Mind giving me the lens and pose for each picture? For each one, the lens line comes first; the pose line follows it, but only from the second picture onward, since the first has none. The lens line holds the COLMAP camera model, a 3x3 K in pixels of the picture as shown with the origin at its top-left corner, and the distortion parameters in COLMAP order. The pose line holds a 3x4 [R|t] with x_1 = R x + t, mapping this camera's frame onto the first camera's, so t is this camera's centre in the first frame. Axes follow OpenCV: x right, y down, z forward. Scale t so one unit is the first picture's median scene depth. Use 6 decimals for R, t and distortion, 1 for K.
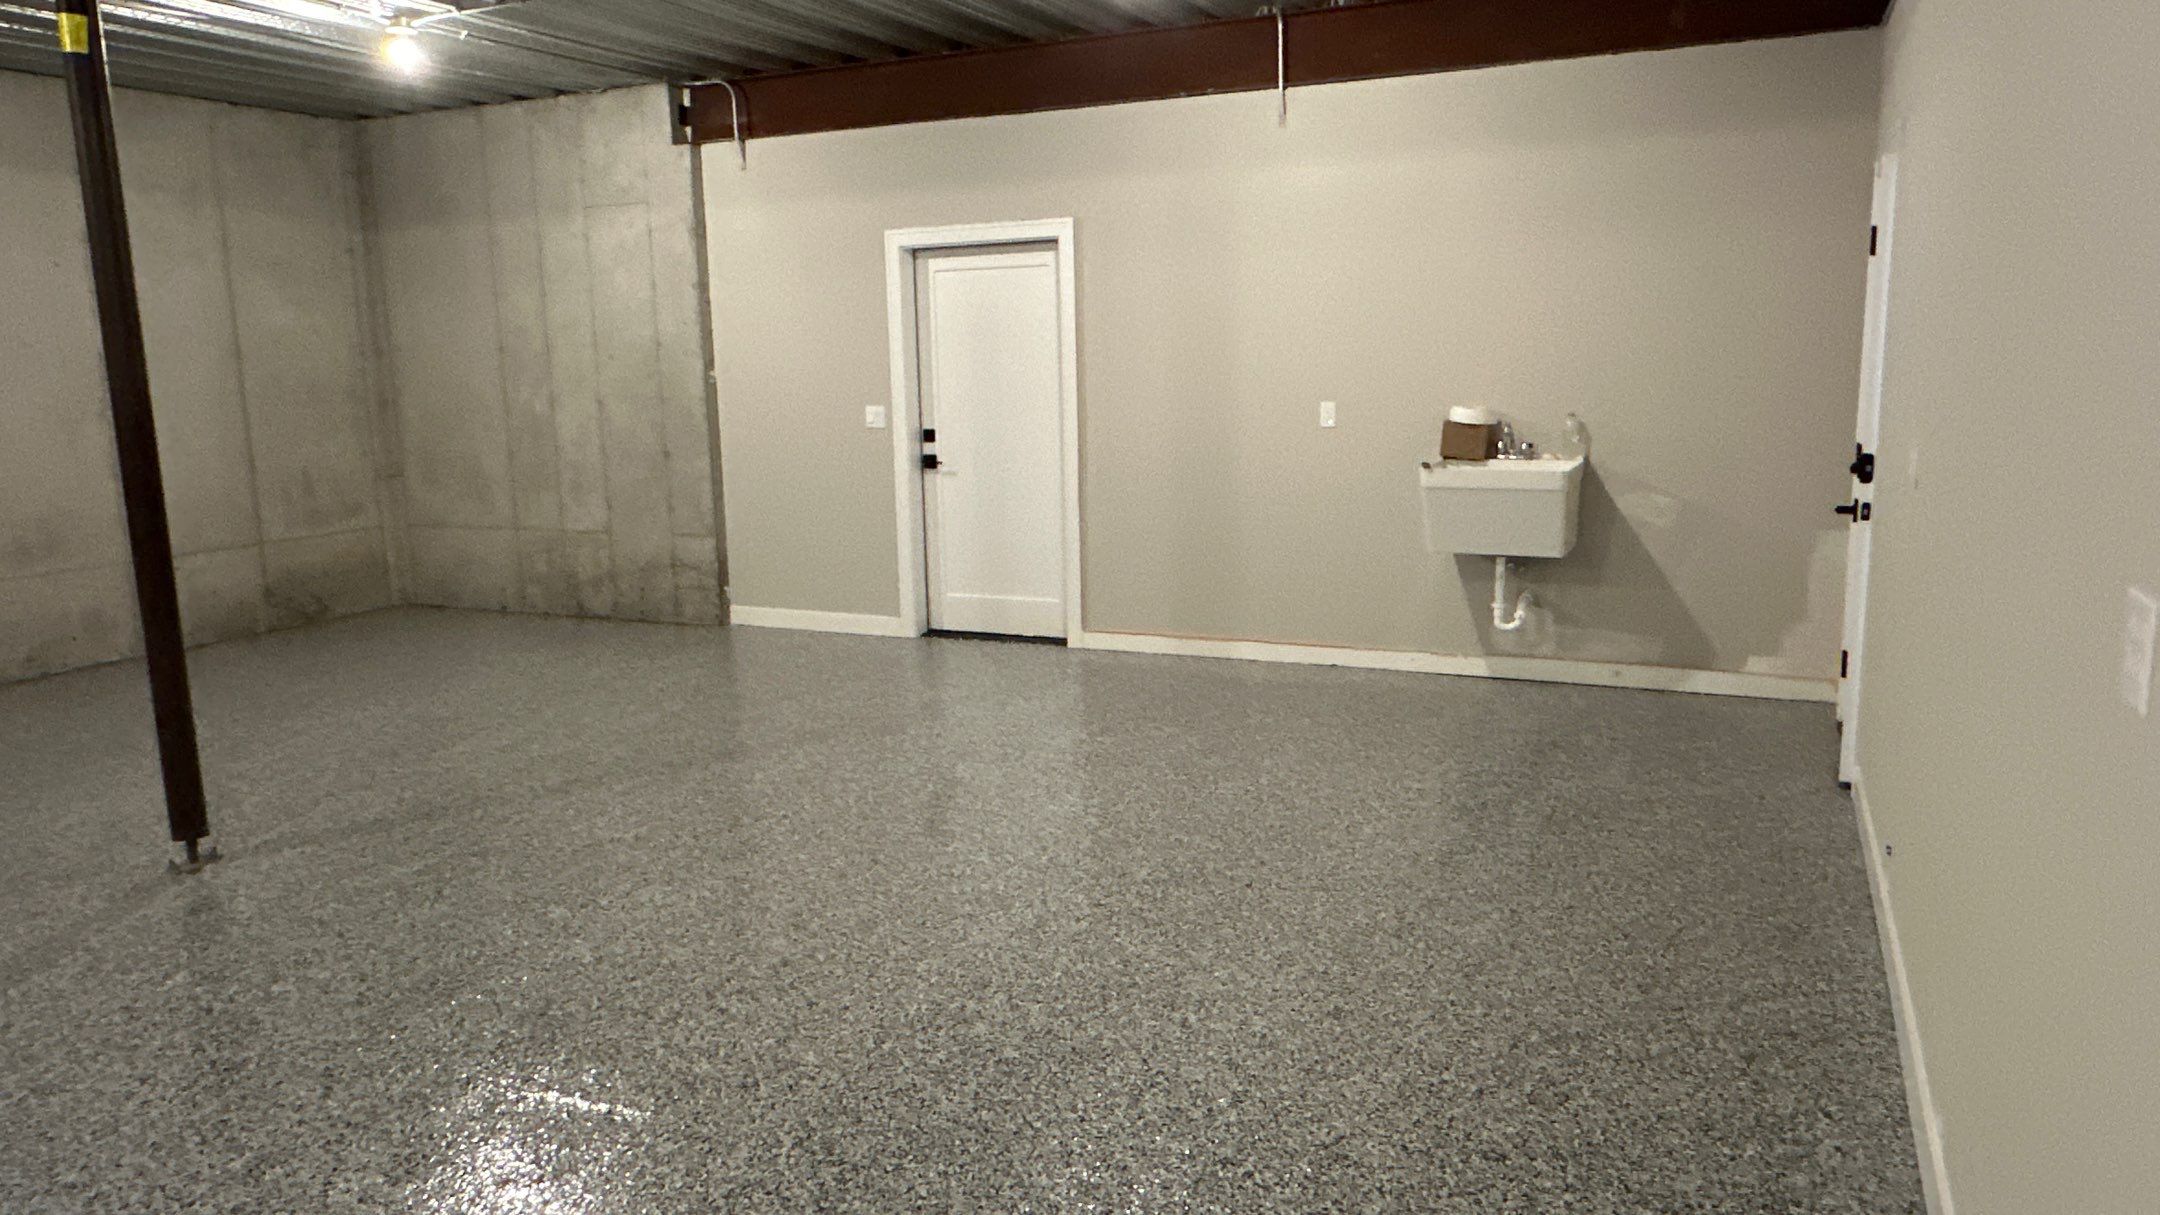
lens RADIAL K [[1470.1, 0, 1080.0], [0, 1470.1, 607.5], [0, 0, 1]] dist [0.000726, -0.002601]
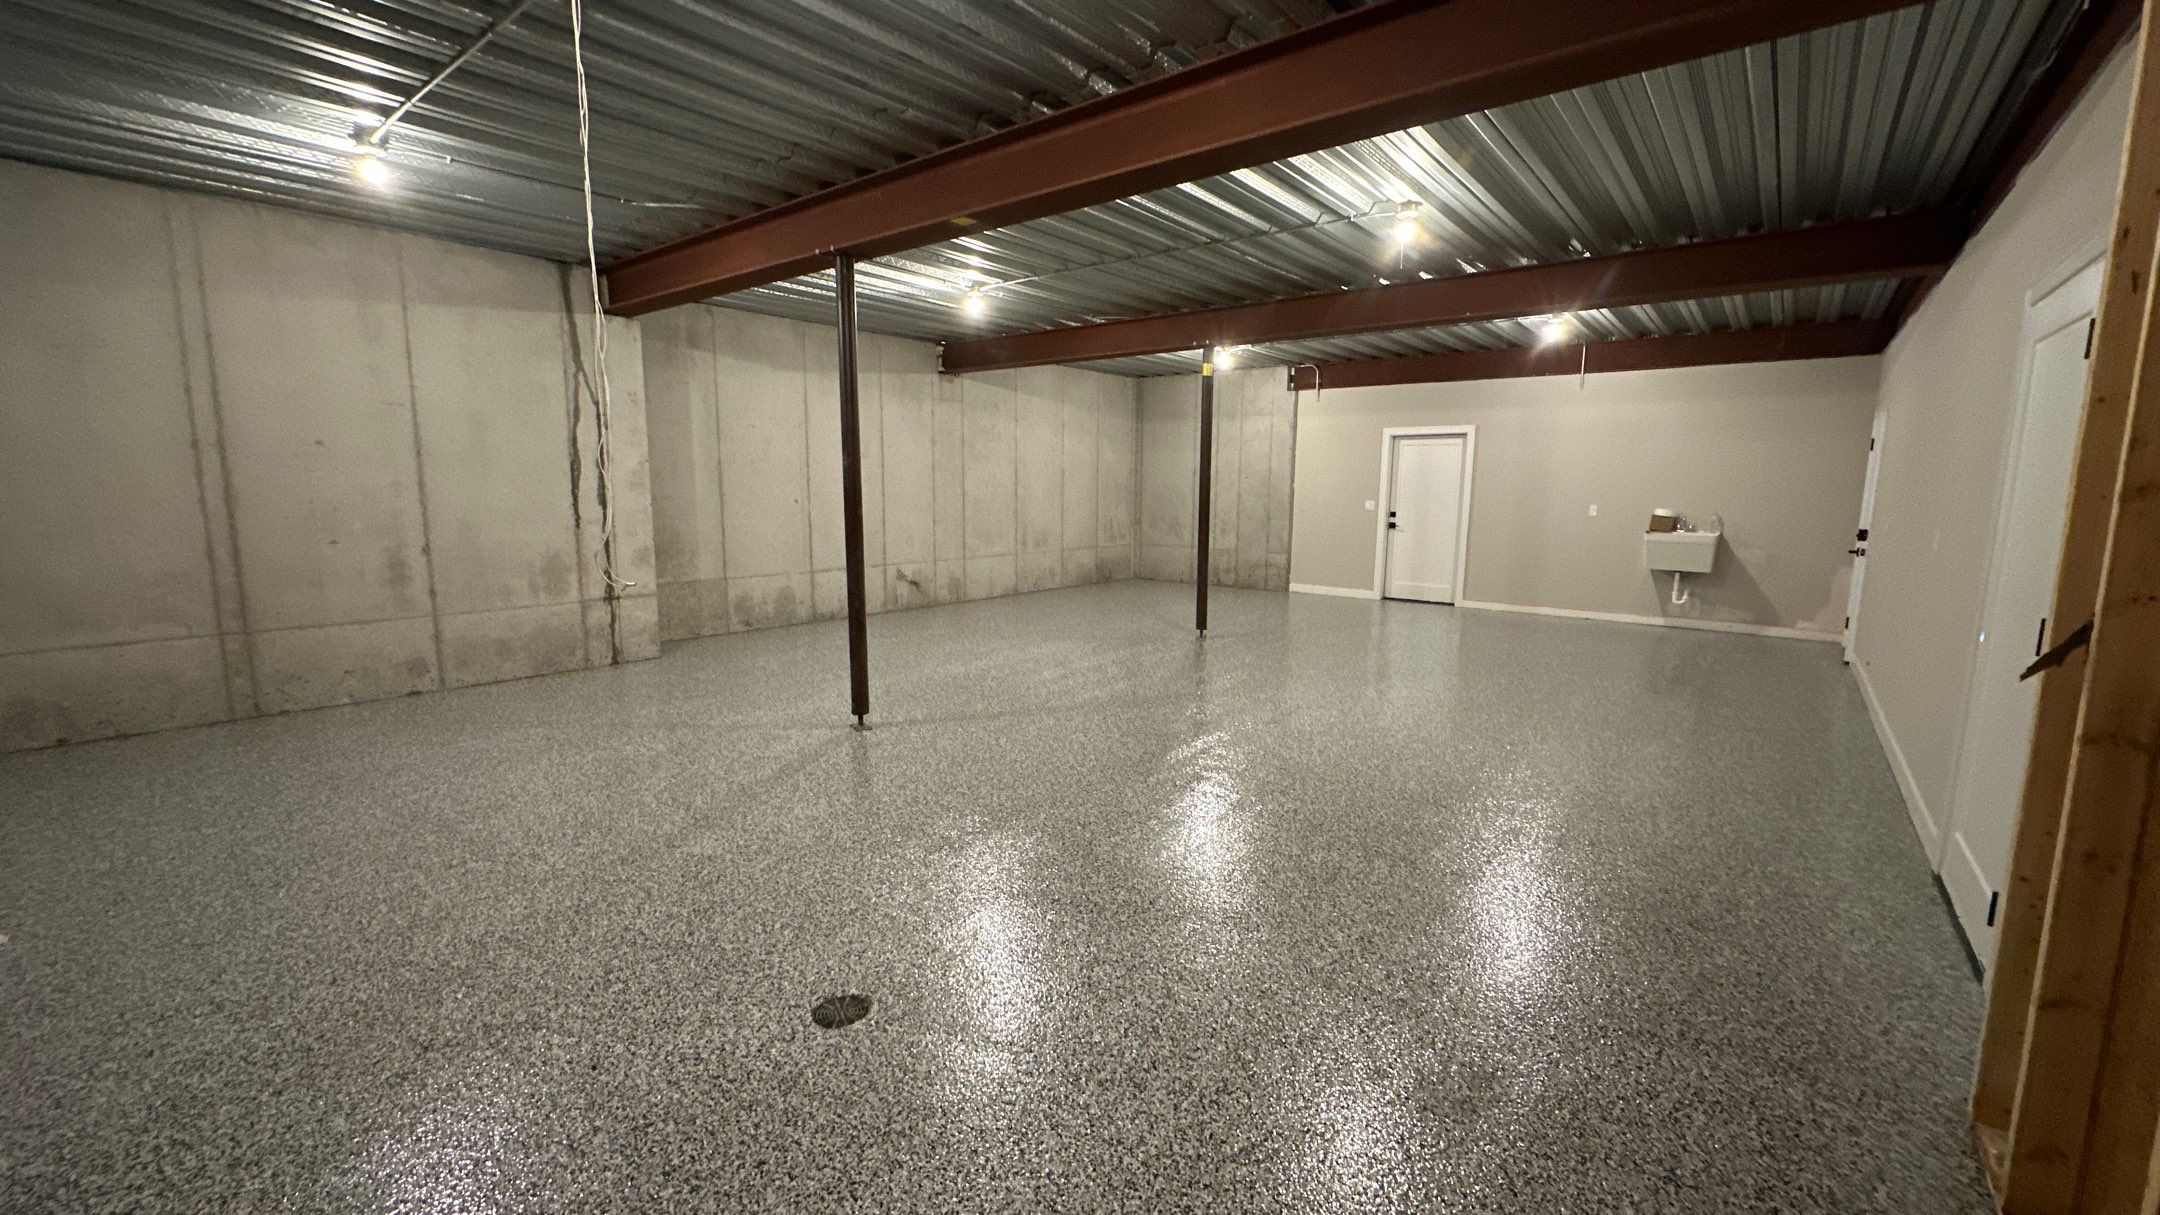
lens RADIAL K [[860.5, 0, 1080.0], [0, 860.5, 607.5], [0, 0, 1]] dist [-0.003325, 0.000197]
pose [[0.968014, 0.067072, -0.241764, -0.421504], [-0.073387, 0.997155, -0.017198, 0.159613], [0.239923, 0.034390, 0.970183, -0.781639]]
